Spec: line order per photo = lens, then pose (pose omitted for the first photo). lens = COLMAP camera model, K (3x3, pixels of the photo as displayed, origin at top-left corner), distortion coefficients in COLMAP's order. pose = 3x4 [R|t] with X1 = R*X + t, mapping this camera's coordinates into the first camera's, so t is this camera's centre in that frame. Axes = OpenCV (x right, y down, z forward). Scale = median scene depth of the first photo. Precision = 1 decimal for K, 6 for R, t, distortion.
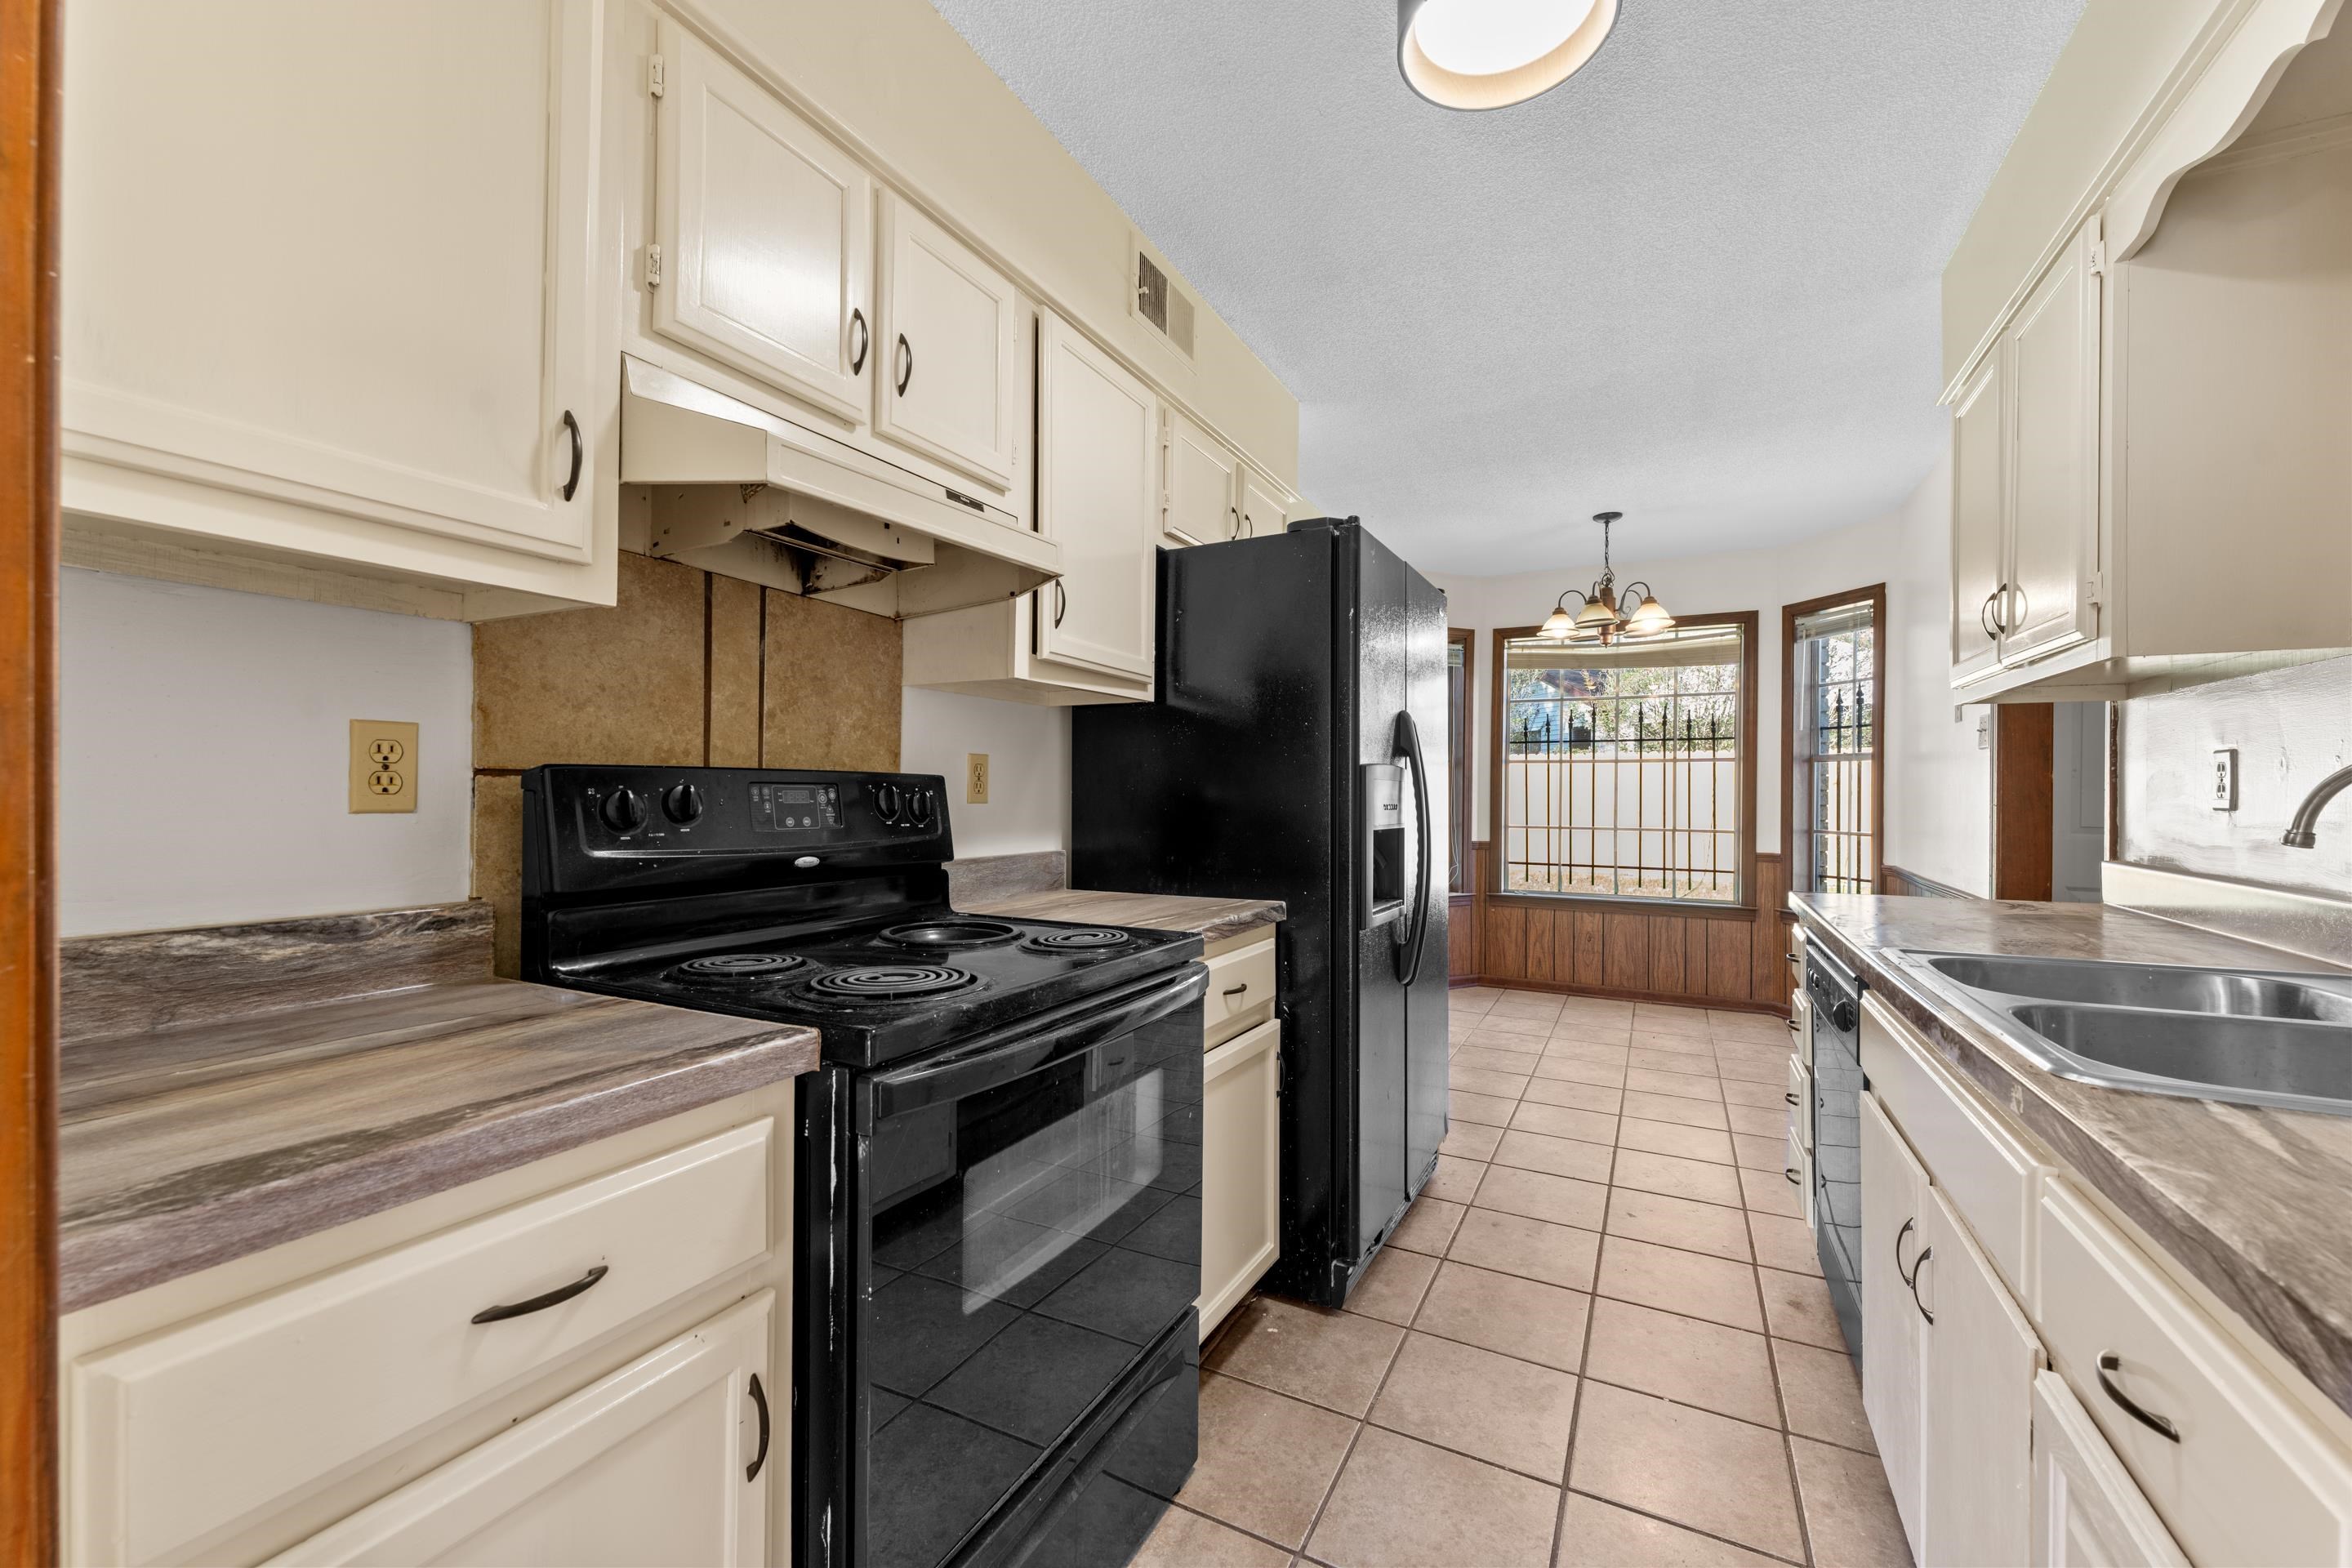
lens RADIAL K [[929.5, 0, 1169.2], [0, 929.5, 787.8], [0, 0, 1]] dist [-0.000249, 0.000137]
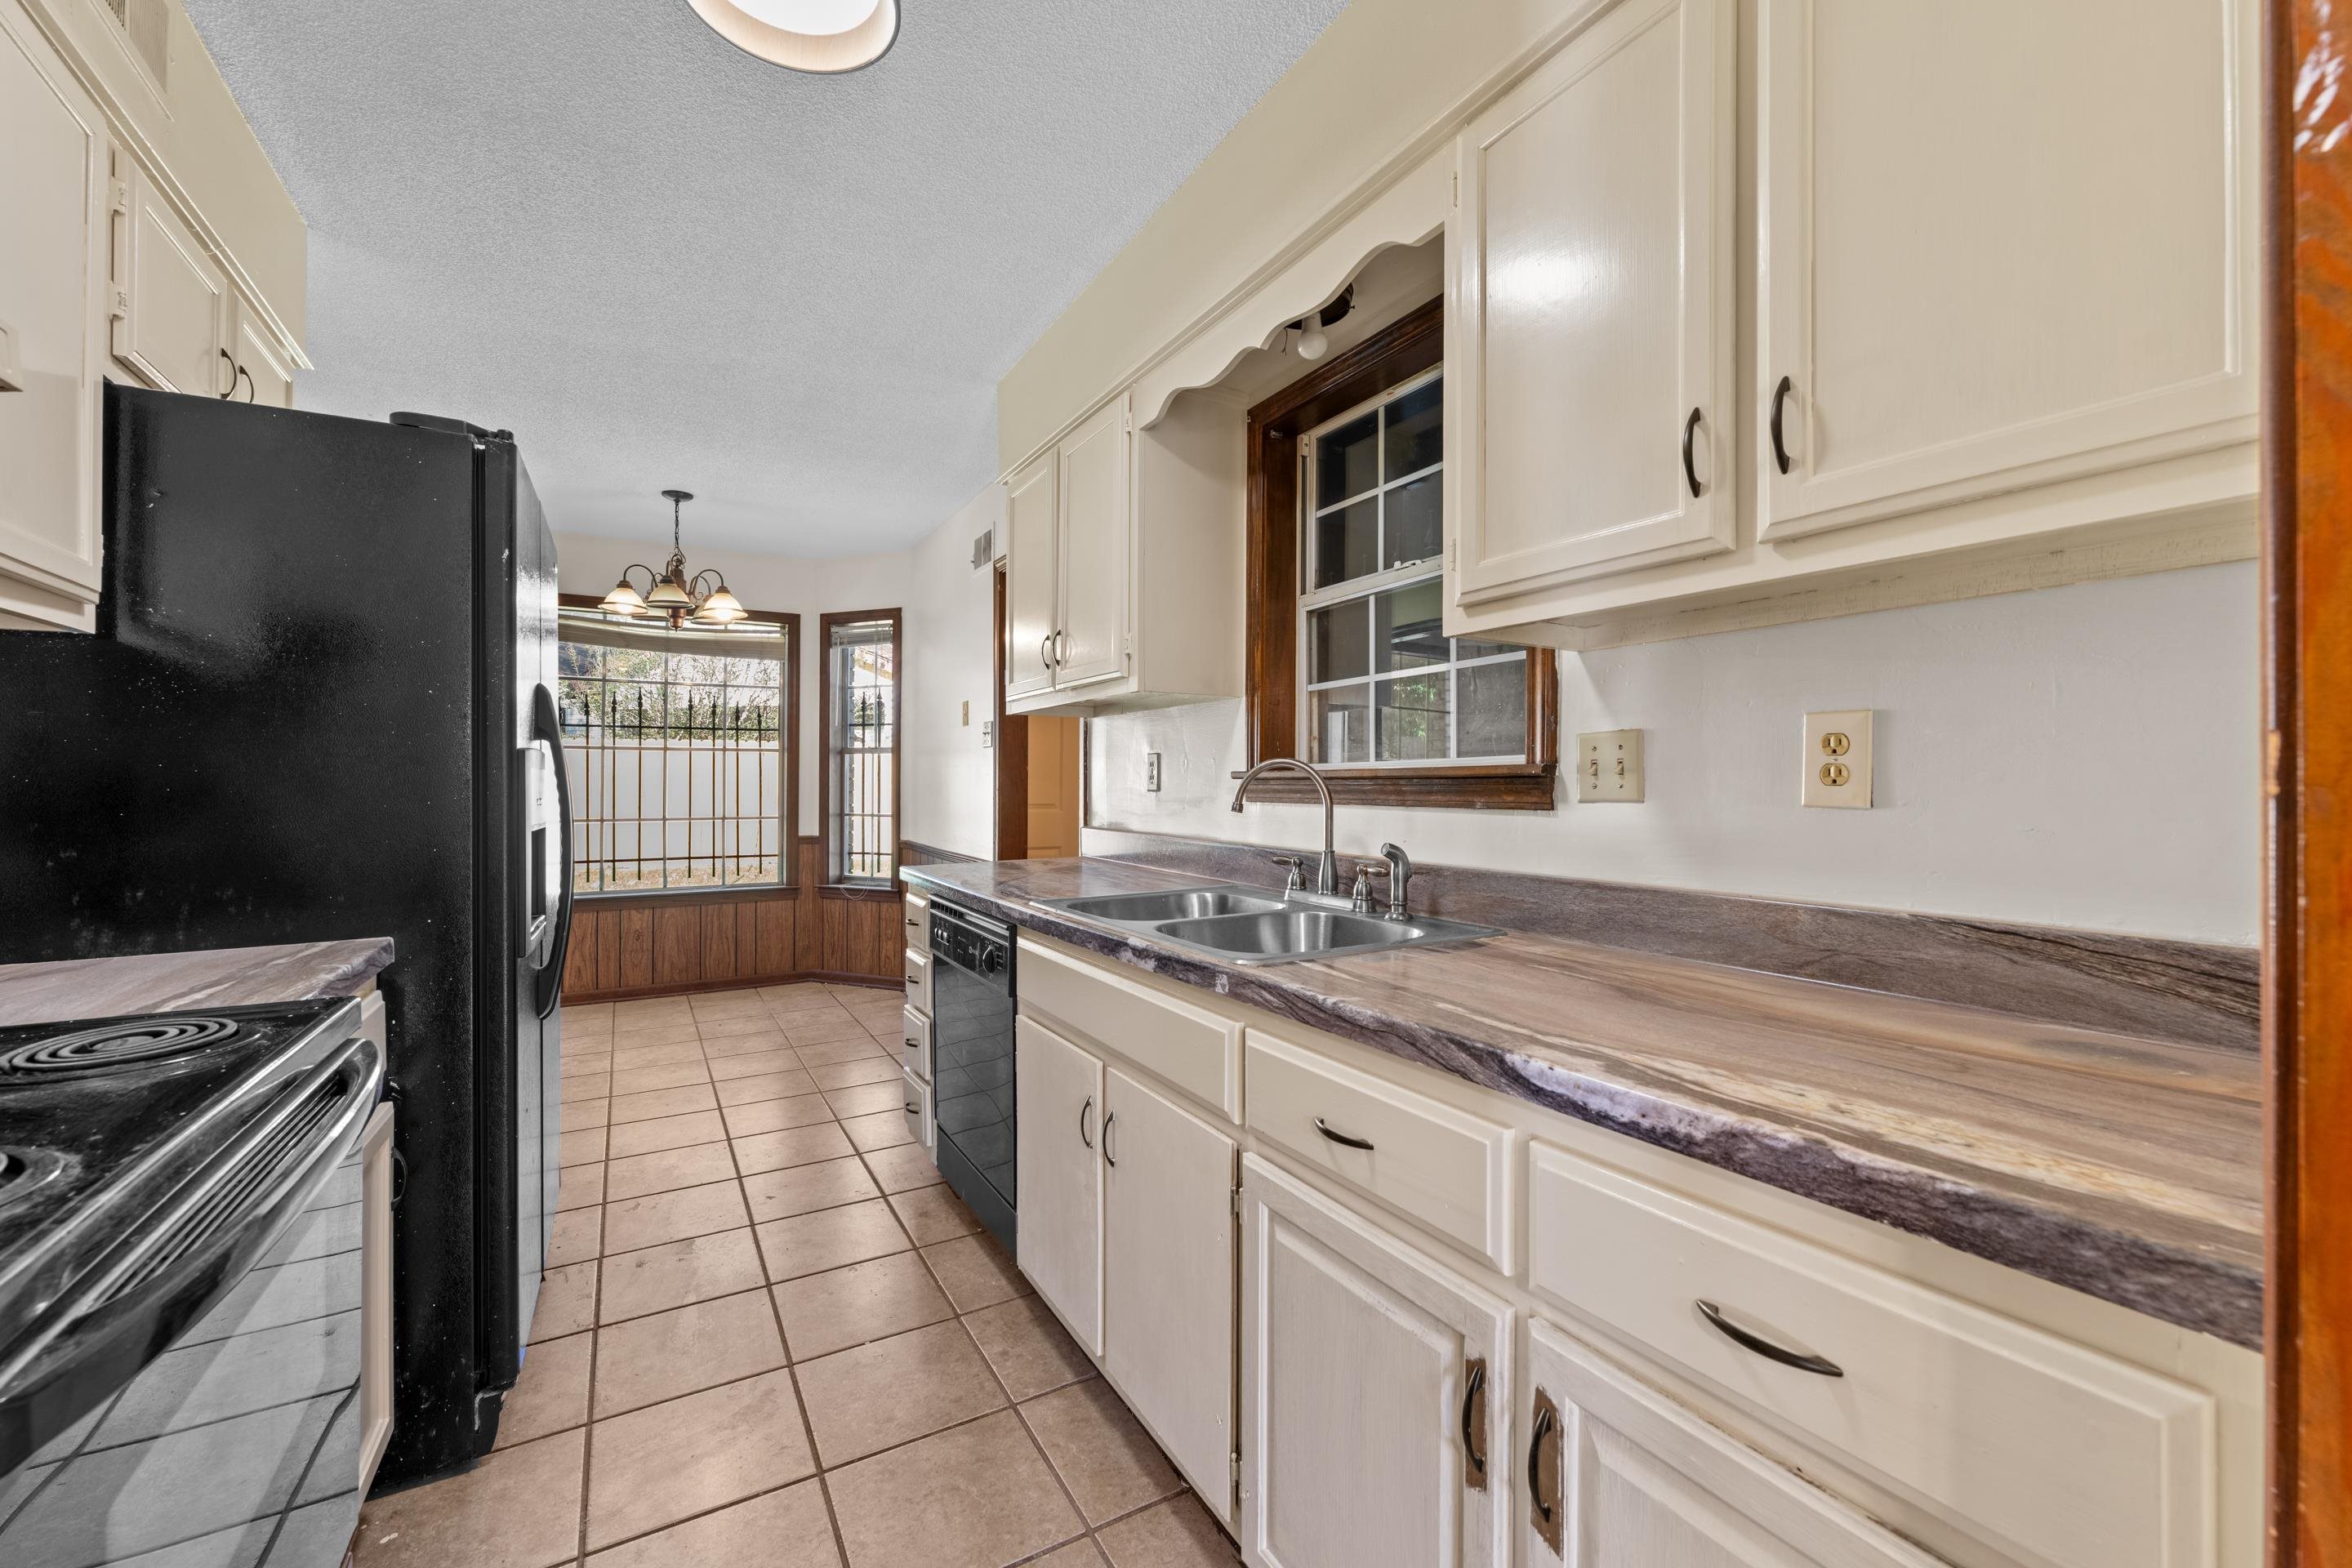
lens RADIAL K [[939.8, 0, 1173.6], [0, 939.8, 778.2], [0, 0, 1]] dist [-0.000750, 0.000238]
pose [[0.526806, -0.001574, 0.849984, -0.079461], [-0.000833, 0.999997, 0.002368, -0.001051], [-0.849985, -0.001955, 0.526803, 0.046451]]
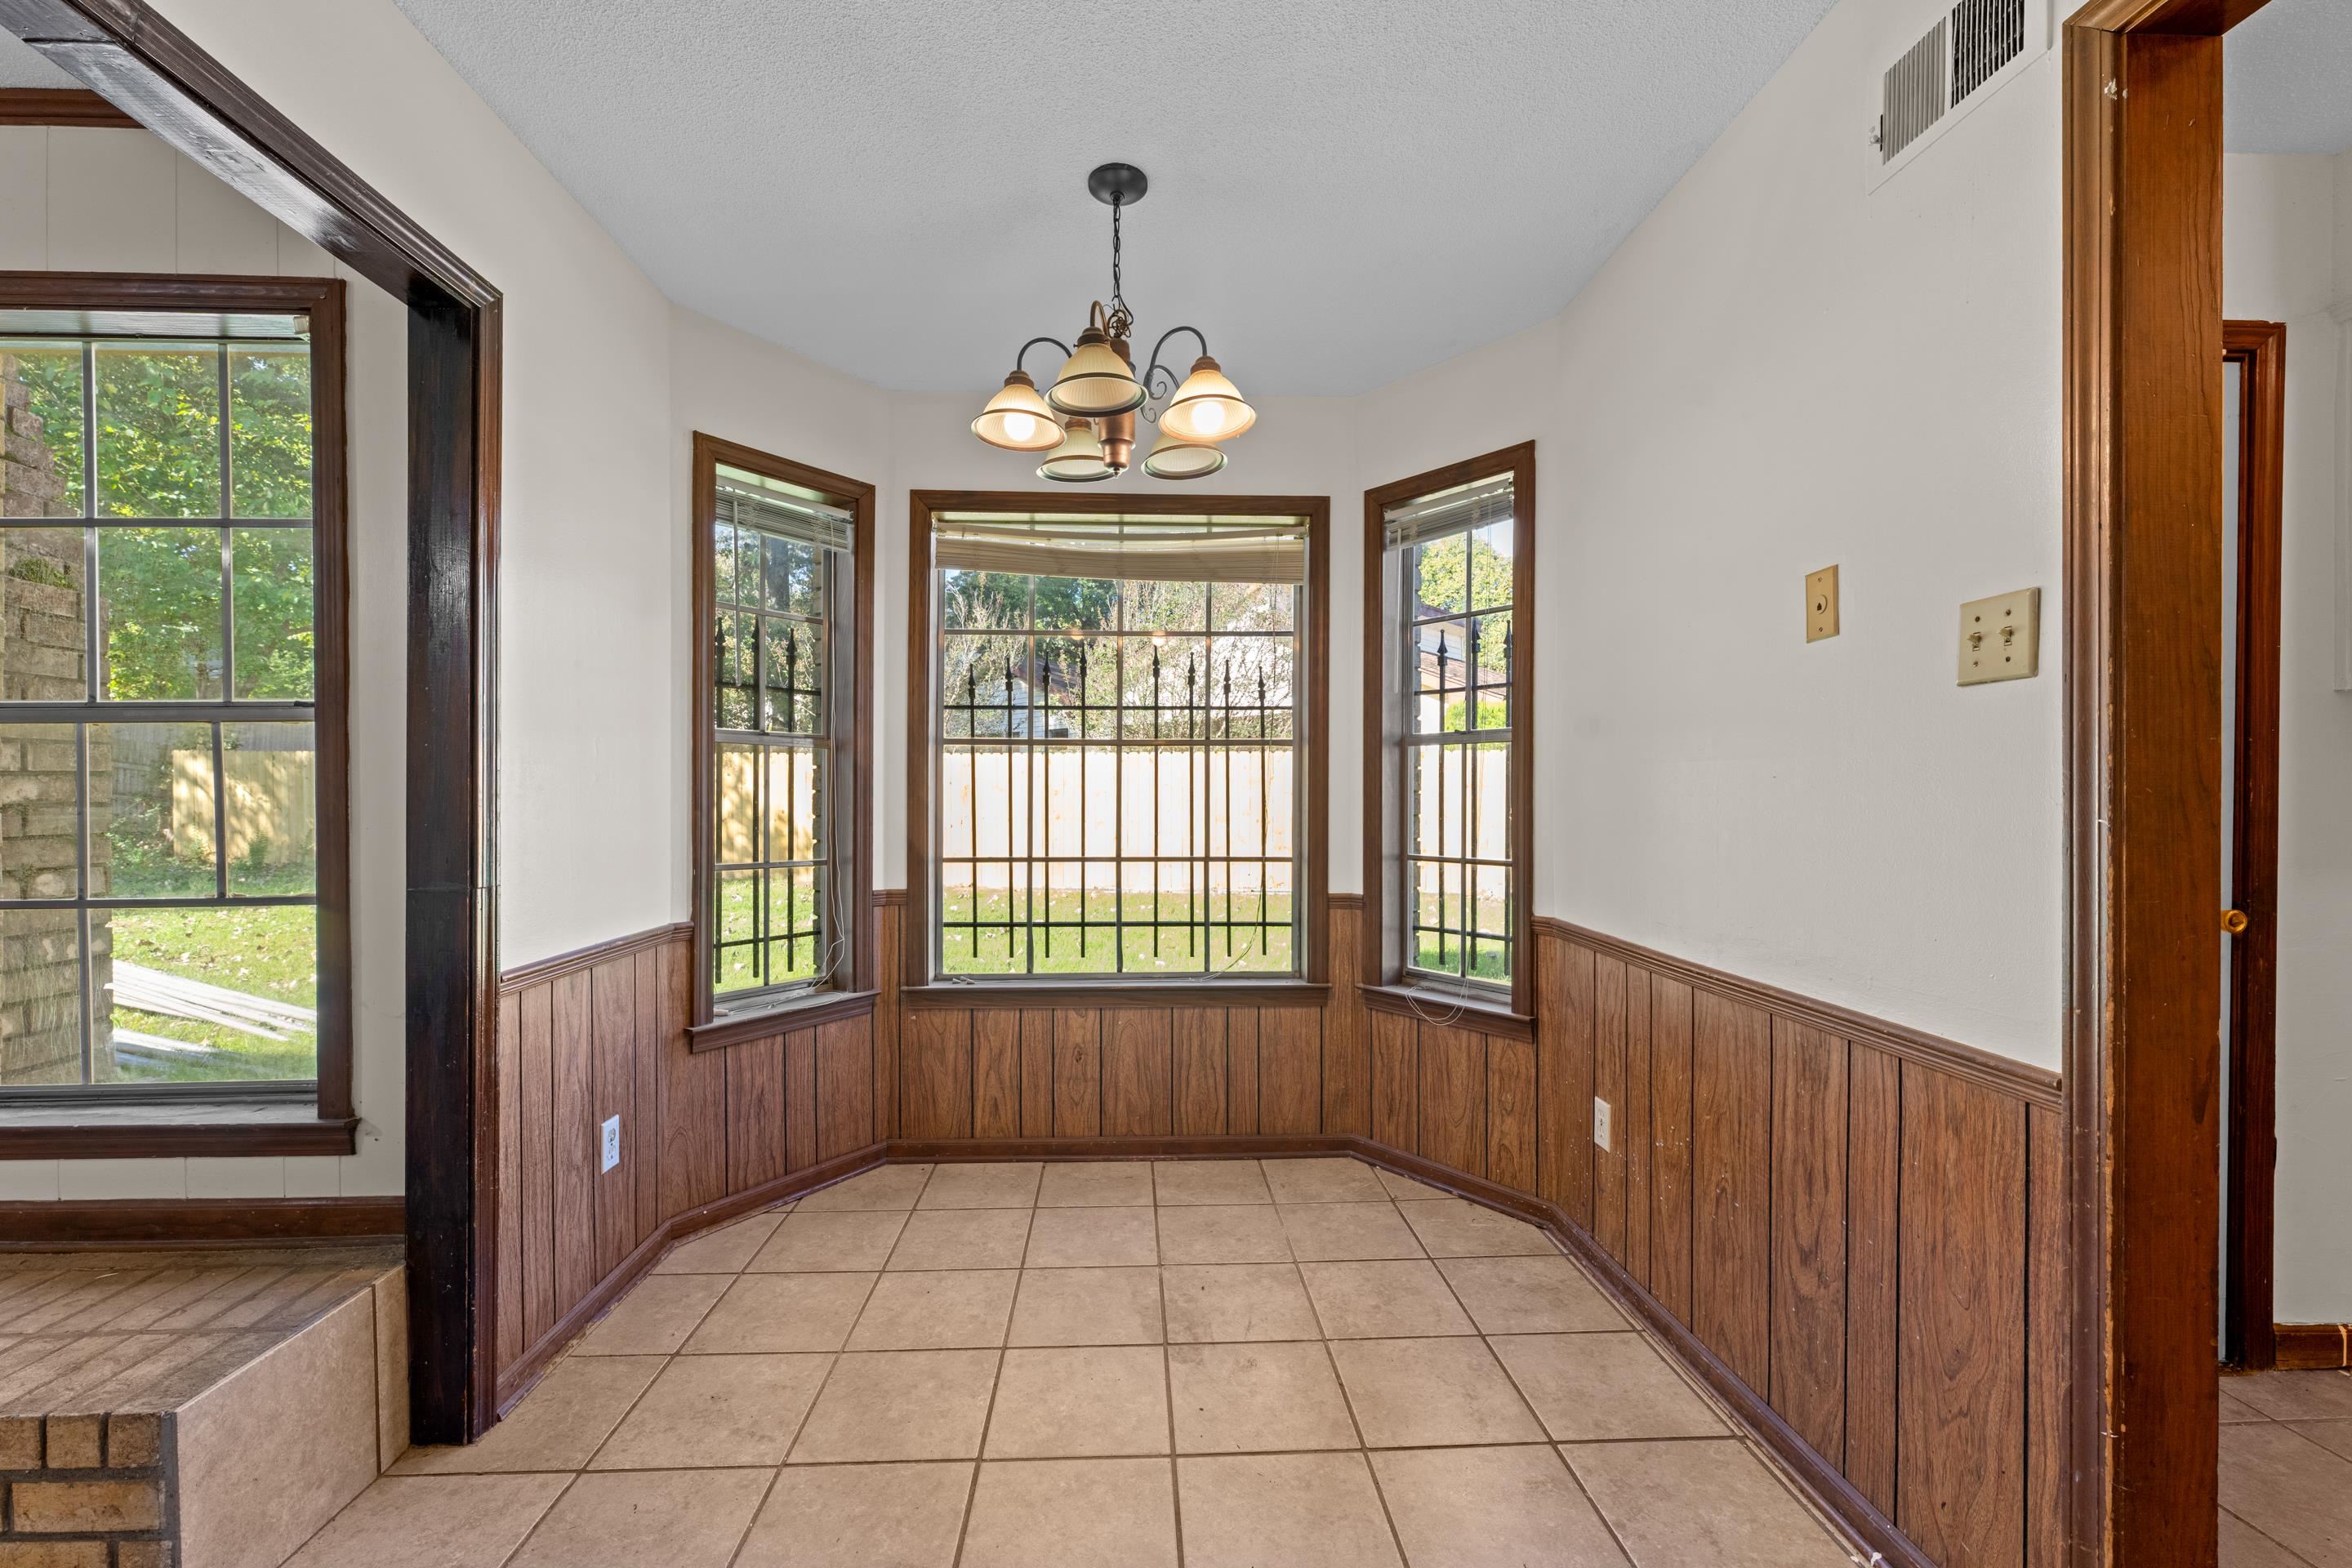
lens RADIAL K [[948.4, 0, 1167.4], [0, 948.4, 798.3], [0, 0, 1]] dist [-0.002231, 0.000093]
pose [[0.862133, -0.006168, 0.506645, 0.238853], [0.003573, 0.999975, 0.006093, 0.003108], [-0.506670, -0.003443, 0.862133, 0.548063]]
